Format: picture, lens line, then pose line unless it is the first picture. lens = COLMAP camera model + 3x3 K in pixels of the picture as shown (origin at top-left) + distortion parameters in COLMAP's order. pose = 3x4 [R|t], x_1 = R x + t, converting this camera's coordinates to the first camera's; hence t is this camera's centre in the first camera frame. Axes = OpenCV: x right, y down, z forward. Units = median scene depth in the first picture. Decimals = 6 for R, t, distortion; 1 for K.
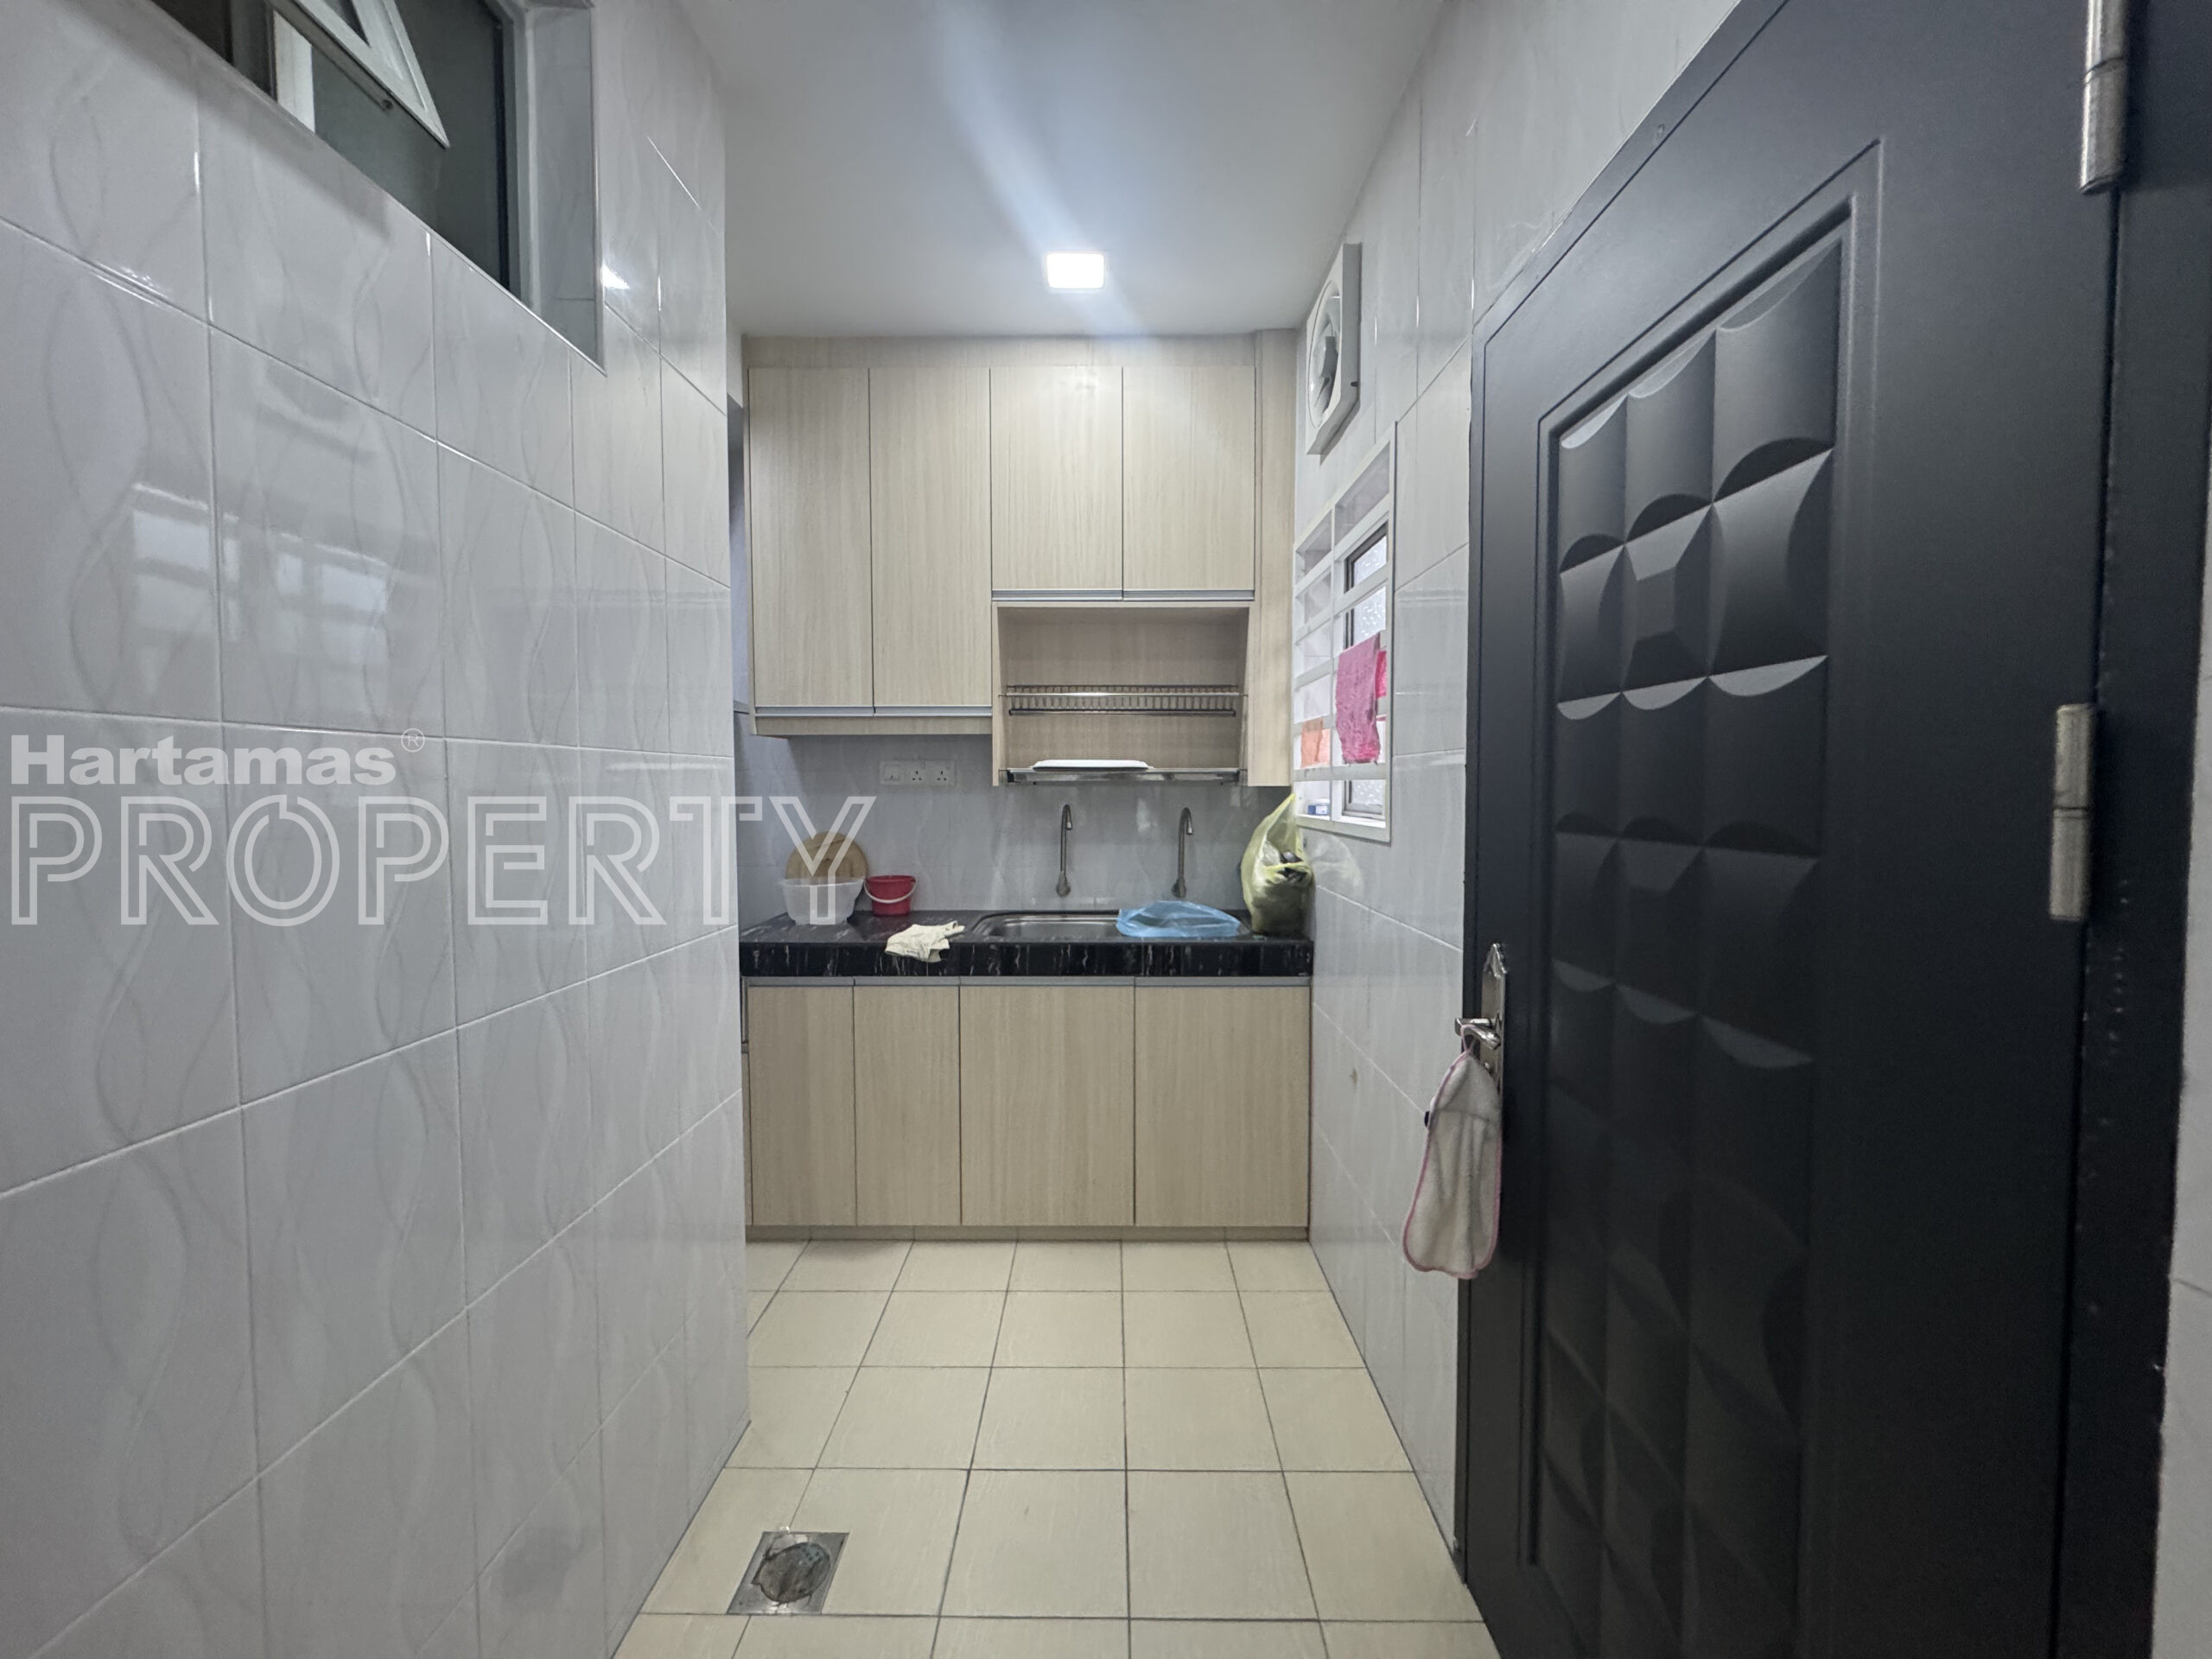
lens RADIAL K [[887.9, 0, 1105.5], [0, 887.9, 824.6], [0, 0, 1]] dist [-0.003820, 0.000216]
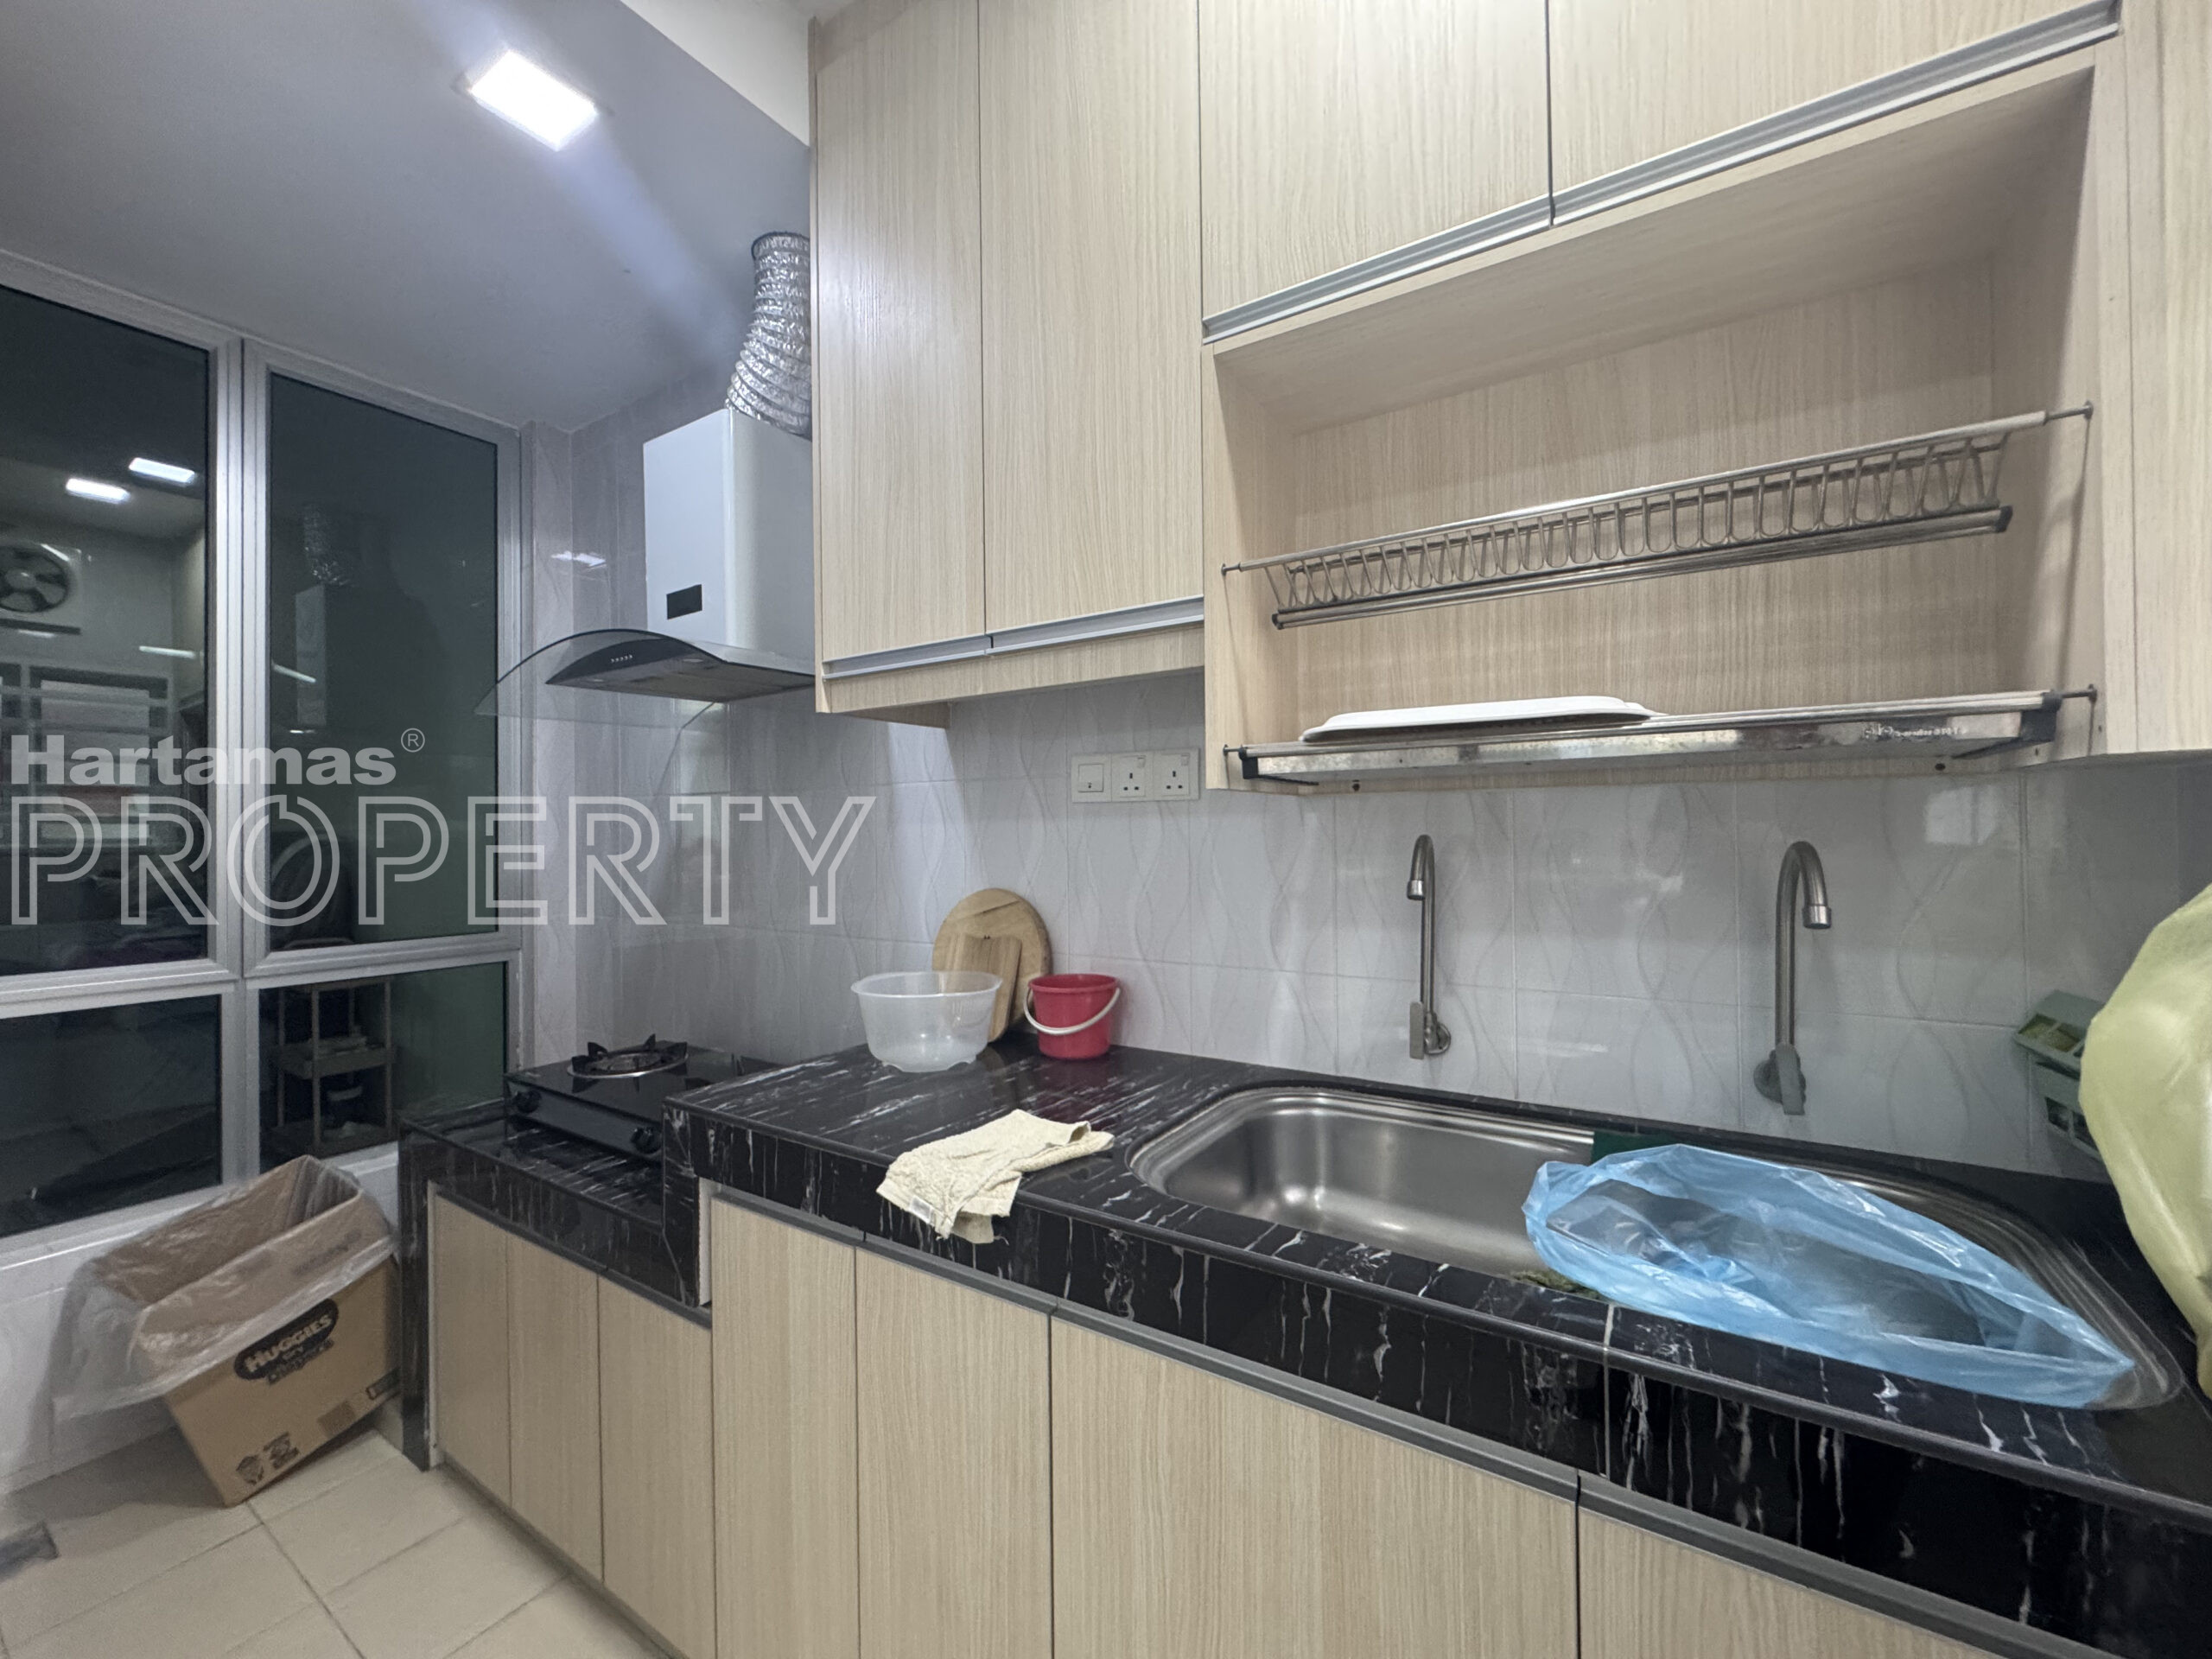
lens RADIAL K [[887.9, 0, 1098.4], [0, 887.9, 834.5], [0, 0, 1]] dist [-0.003820, 0.000216]
pose [[0.840925, -0.009794, -0.541063, 0.053437], [-0.012109, 0.999245, -0.036908, -0.006746], [0.541017, 0.037588, 0.840172, 0.626951]]
